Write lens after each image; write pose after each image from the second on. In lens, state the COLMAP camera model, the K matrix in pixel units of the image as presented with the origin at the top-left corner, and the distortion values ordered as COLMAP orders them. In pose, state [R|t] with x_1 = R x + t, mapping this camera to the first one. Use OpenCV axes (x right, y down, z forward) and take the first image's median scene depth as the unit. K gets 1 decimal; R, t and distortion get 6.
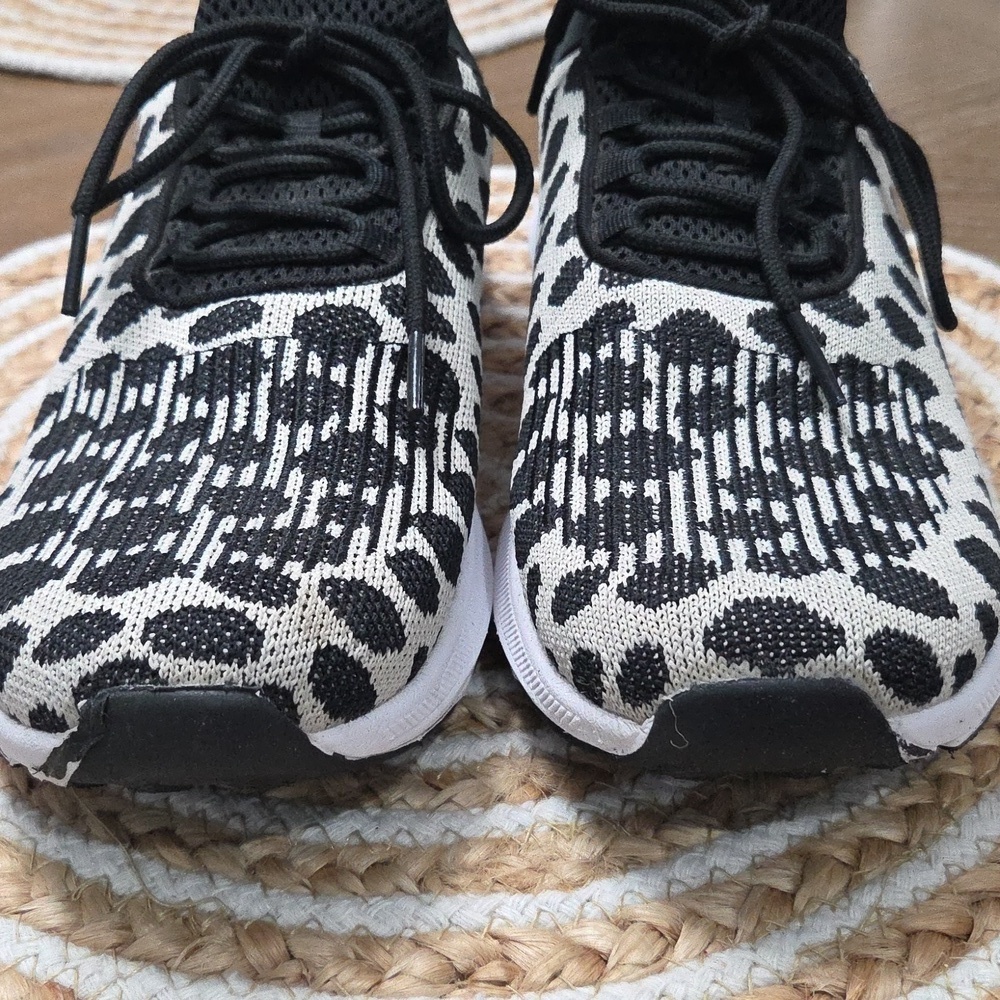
lens RADIAL K [[1496.6, 0, 513.8], [0, 1496.6, 463.3], [0, 0, 1]] dist [0.065241, -0.218871]
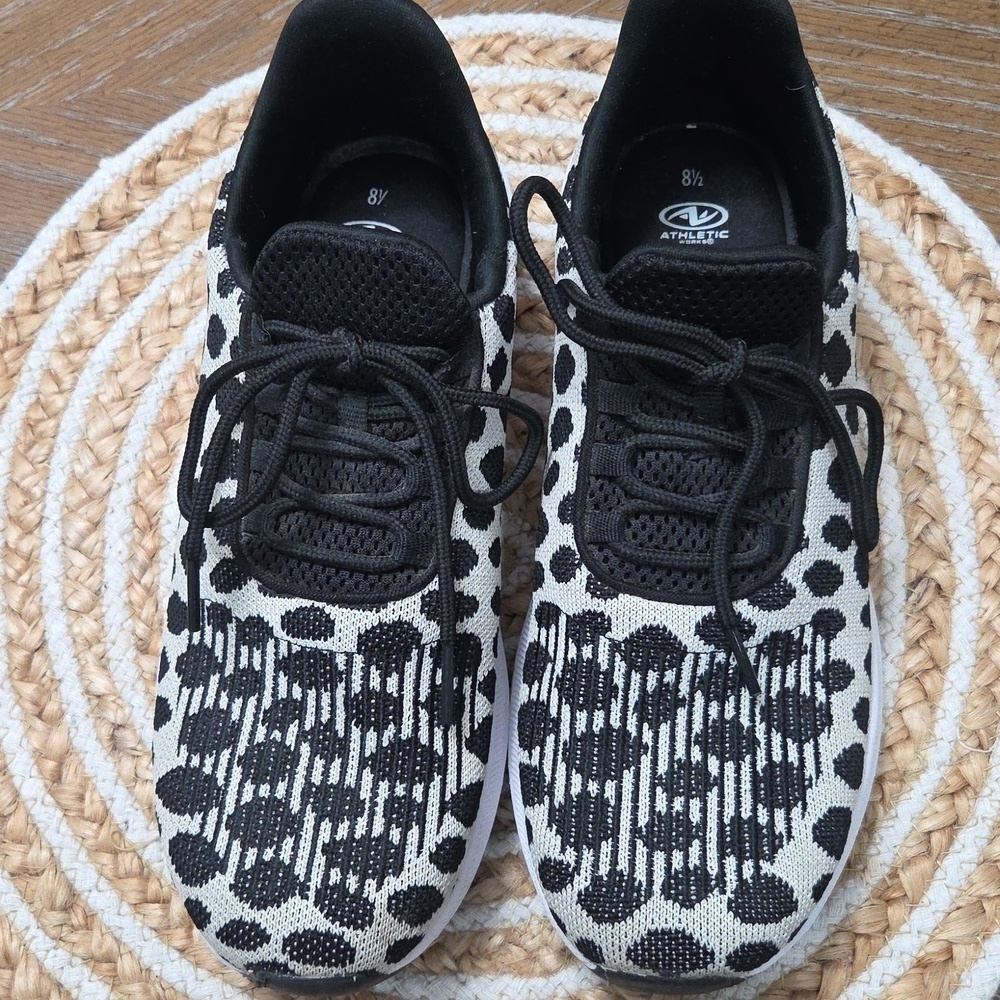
lens RADIAL K [[1496.6, 0, 513.8], [0, 1496.6, 463.3], [0, 0, 1]] dist [0.065241, -0.218871]
pose [[0.998471, 0.027999, -0.047670, 0.057155], [0.006364, 0.798317, 0.602204, -1.075782], [0.054917, -0.601587, 0.796917, 0.018733]]
